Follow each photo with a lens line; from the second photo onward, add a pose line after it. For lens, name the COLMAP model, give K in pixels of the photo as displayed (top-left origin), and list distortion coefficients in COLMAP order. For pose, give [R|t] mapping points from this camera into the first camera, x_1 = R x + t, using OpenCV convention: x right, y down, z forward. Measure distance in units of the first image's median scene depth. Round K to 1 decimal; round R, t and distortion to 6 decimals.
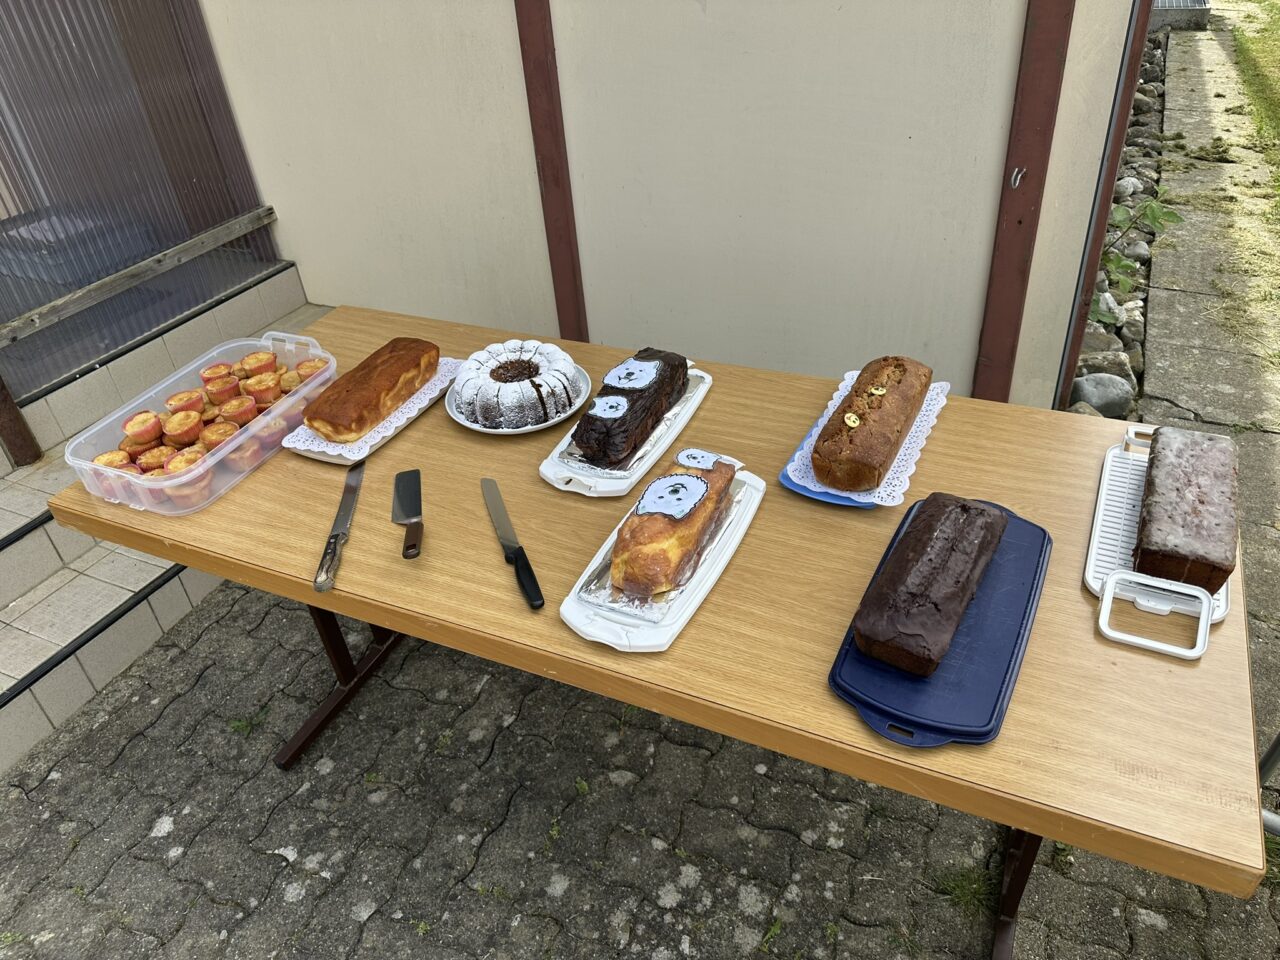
lens RADIAL K [[924.8, 0, 640.0], [0, 924.8, 480.0], [0, 0, 1]] dist [-0.022935, 0.000888]
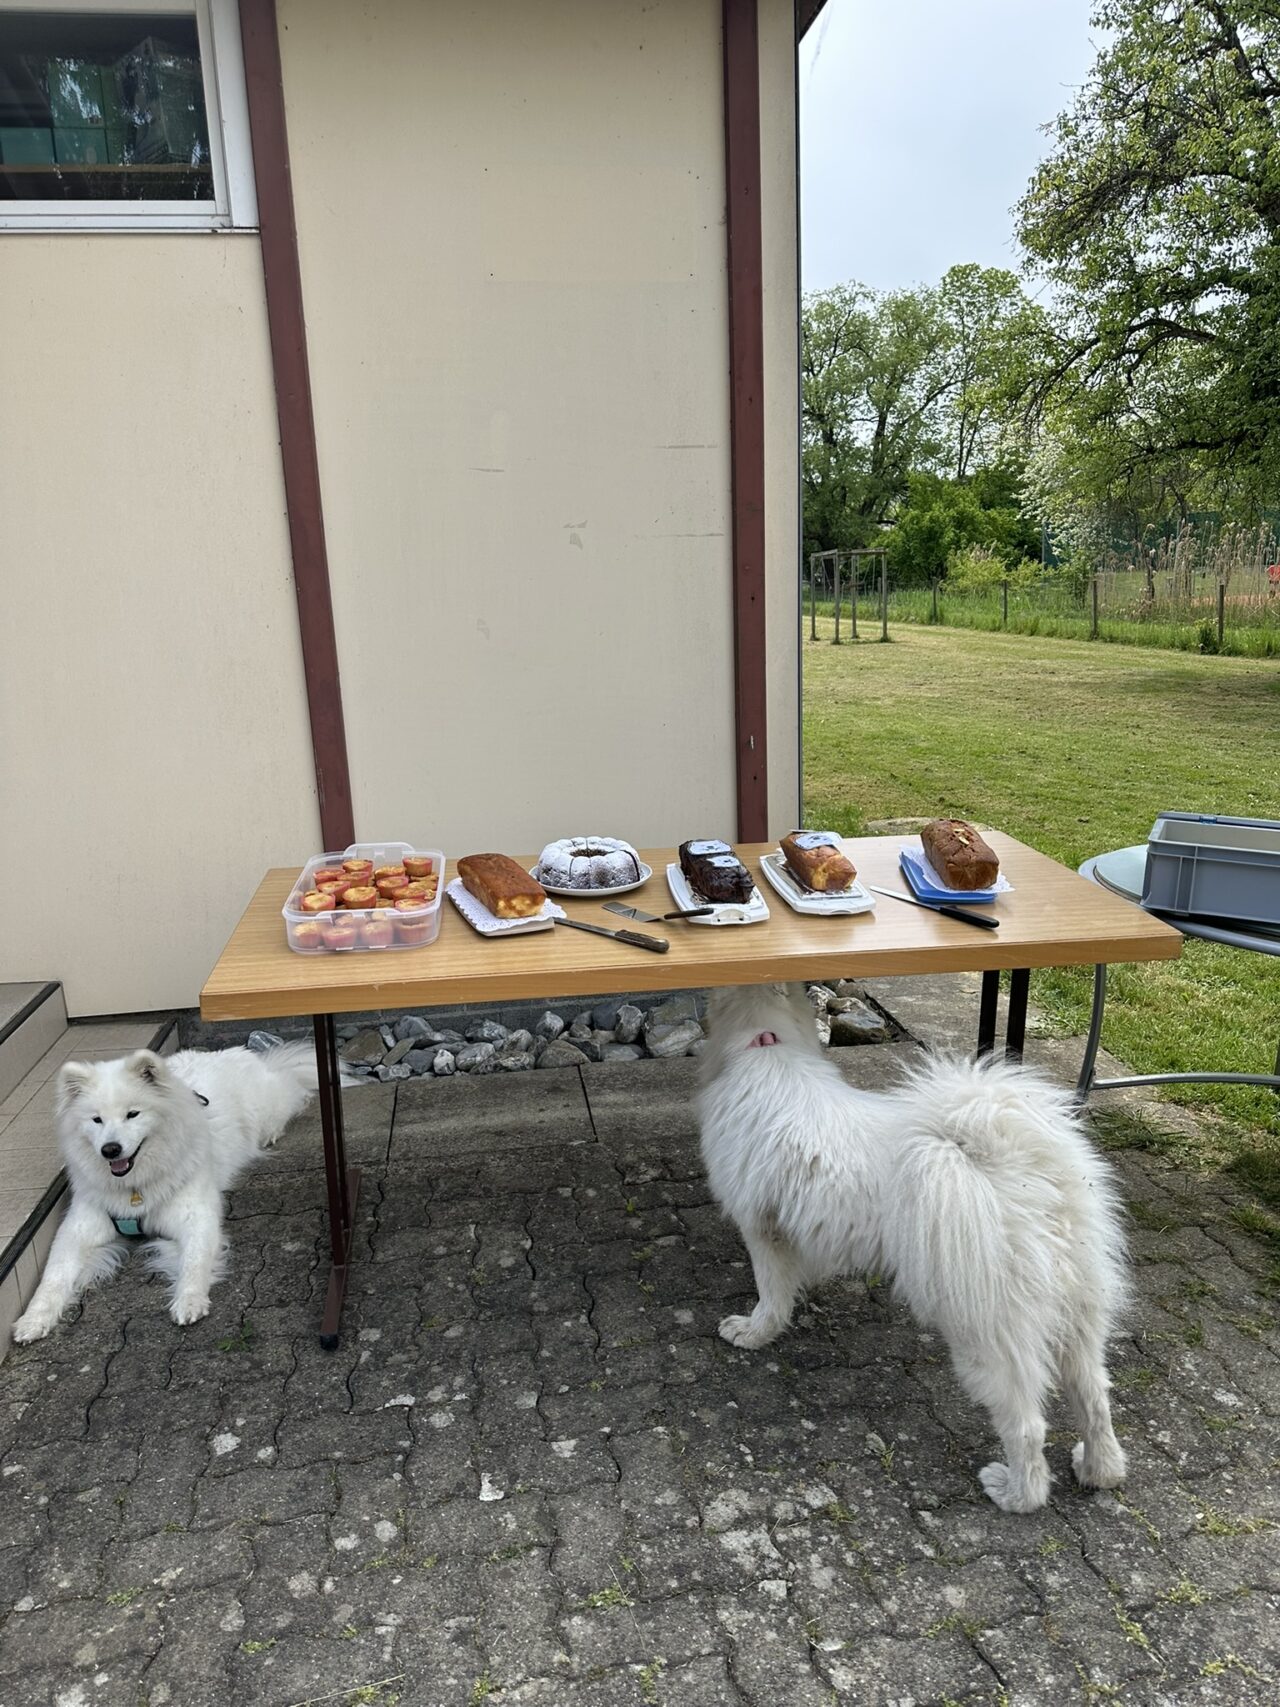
lens RADIAL K [[1233.3, 0, 640.0], [0, 1233.3, 853.5], [0, 0, 1]] dist [-0.022935, 0.000888]
pose [[0.829669, -0.066703, 0.554256, -0.837170], [0.275264, 0.912633, -0.302211, 0.350133], [-0.485673, 0.403302, 0.775544, -0.273487]]
